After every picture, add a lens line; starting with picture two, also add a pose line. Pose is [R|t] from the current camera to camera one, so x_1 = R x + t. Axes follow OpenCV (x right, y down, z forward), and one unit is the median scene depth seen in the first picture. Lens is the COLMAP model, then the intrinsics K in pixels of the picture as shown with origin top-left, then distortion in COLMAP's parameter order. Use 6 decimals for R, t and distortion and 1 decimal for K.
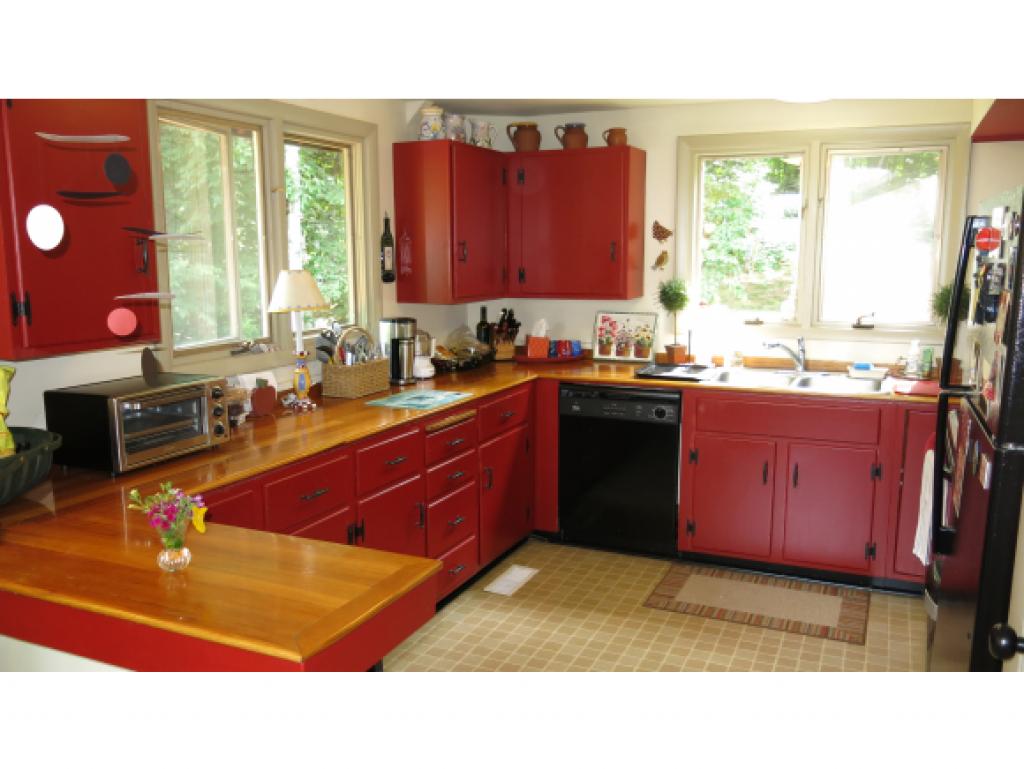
lens RADIAL K [[848.5, 0, 512.9], [0, 848.5, 387.8], [0, 0, 1]] dist [-0.034461, 0.003045]
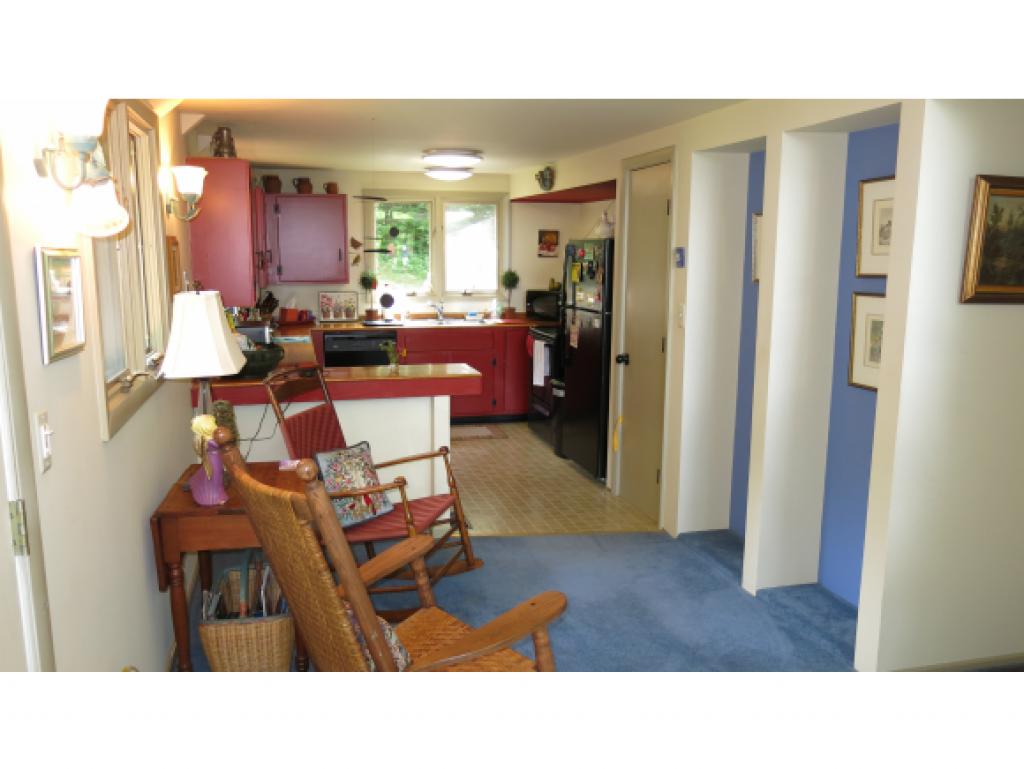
lens RADIAL K [[848.5, 0, 511.1], [0, 848.5, 386.0], [0, 0, 1]] dist [-0.034461, 0.003045]
pose [[0.774281, -0.098074, 0.625197, -0.679265], [0.094050, 0.994781, 0.039574, 0.063243], [-0.625815, 0.028159, 0.779463, -0.518810]]
